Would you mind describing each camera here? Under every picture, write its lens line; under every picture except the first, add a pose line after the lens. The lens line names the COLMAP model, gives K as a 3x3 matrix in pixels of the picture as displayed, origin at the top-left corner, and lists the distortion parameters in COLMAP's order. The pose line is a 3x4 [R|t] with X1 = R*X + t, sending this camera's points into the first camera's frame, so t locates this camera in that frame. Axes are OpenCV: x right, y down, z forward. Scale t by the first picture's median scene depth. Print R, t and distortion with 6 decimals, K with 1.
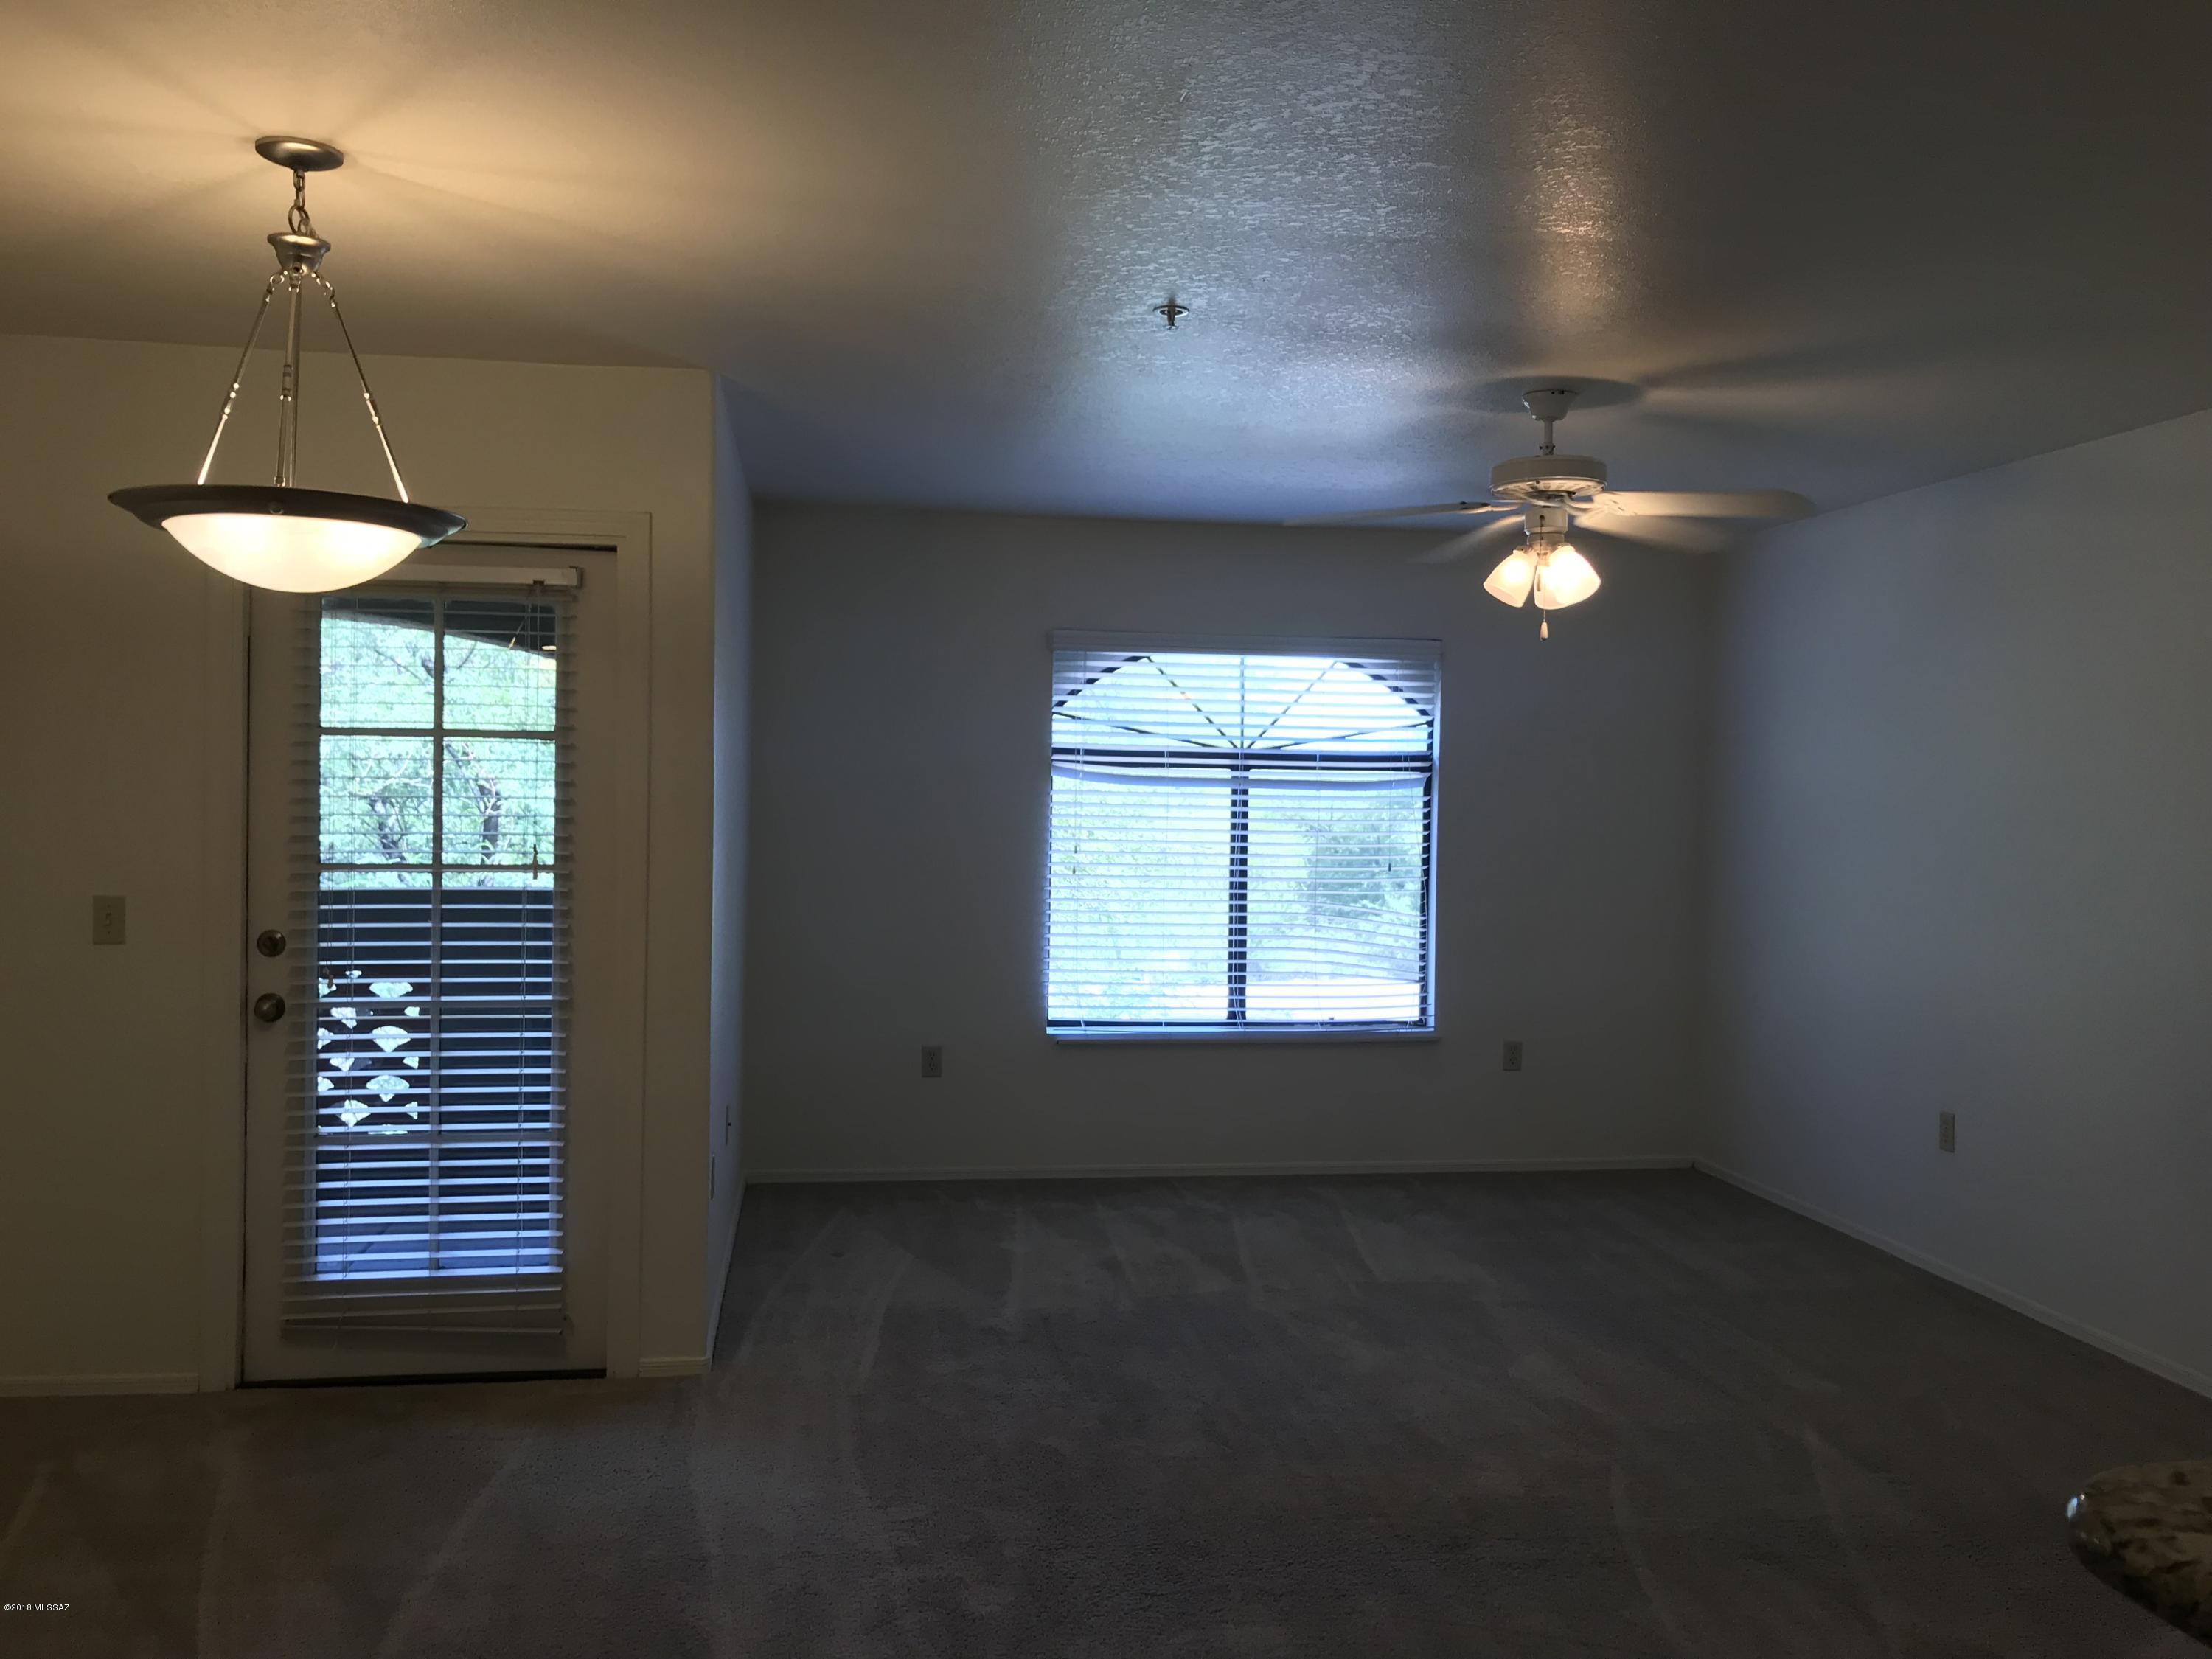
lens RADIAL K [[1819.1, 0, 1106.0], [0, 1819.1, 829.5], [0, 0, 1]] dist [0.091509, -0.164361]
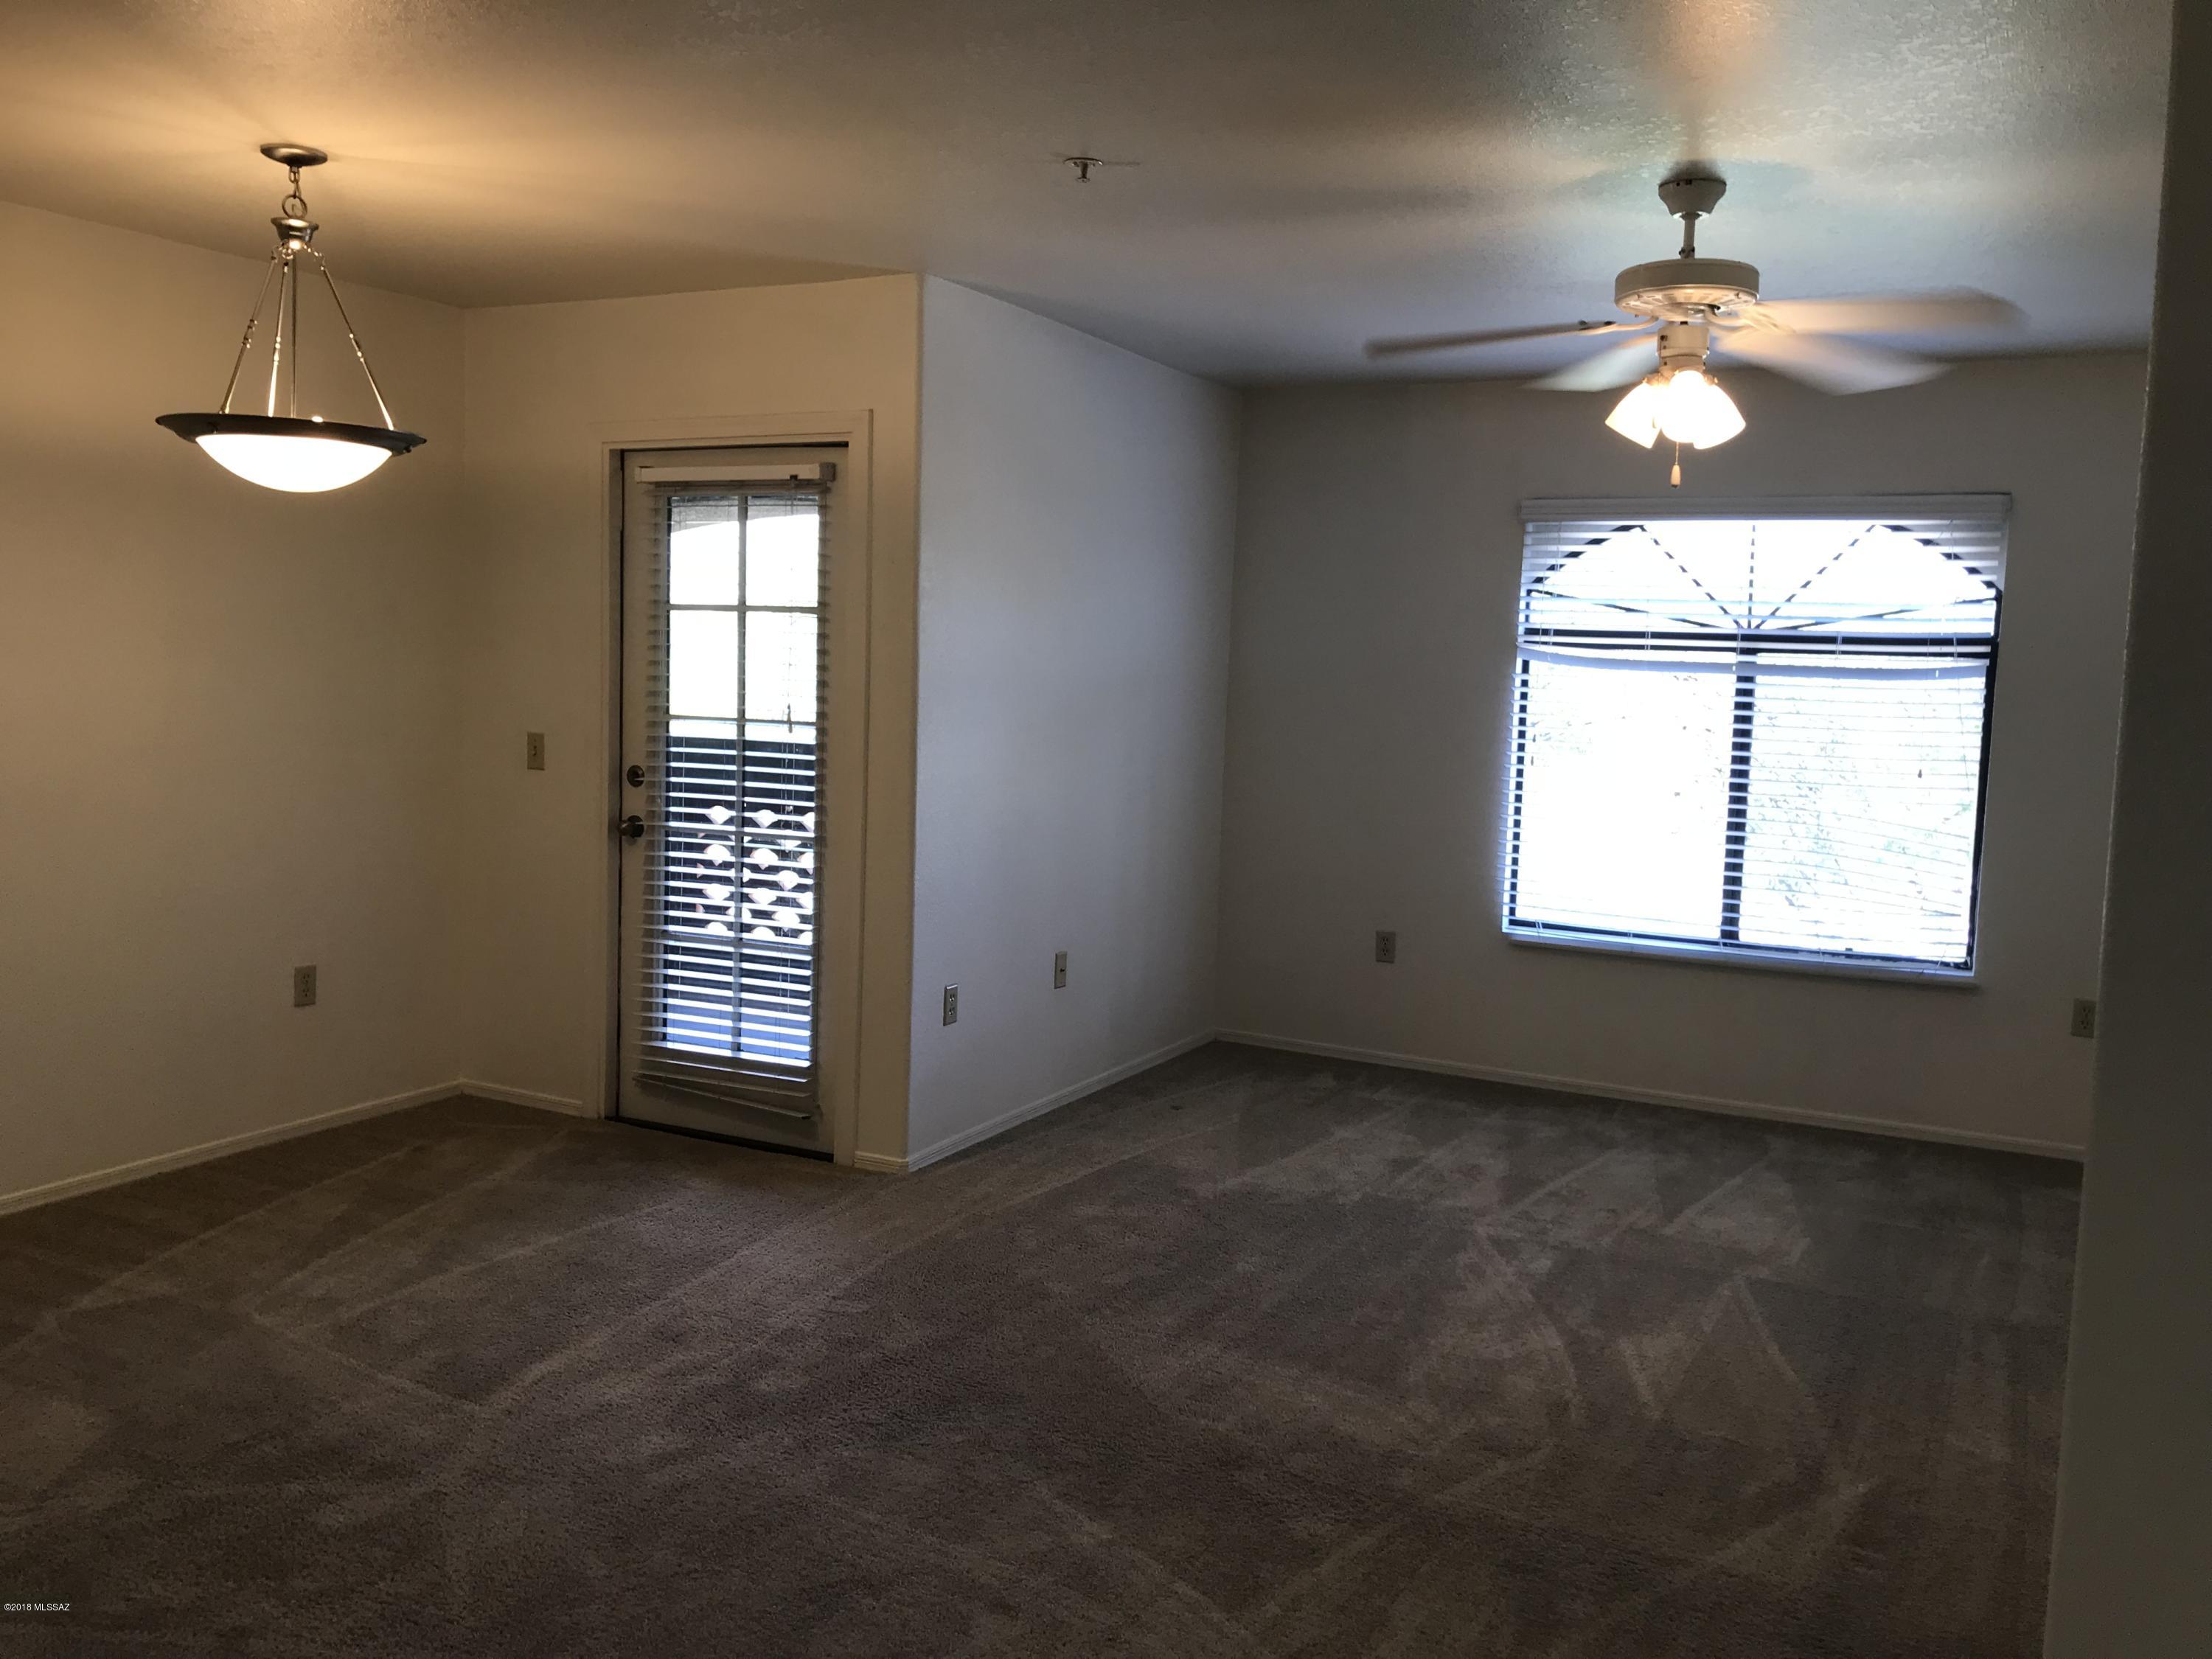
lens RADIAL K [[1839.6, 0, 1106.0], [0, 1839.6, 829.5], [0, 0, 1]] dist [0.012829, 0.002840]
pose [[0.808435, 0.063642, -0.585134, 0.453328], [-0.032388, 0.997441, 0.063740, 0.006187], [0.587693, -0.032578, 0.808428, 0.139062]]
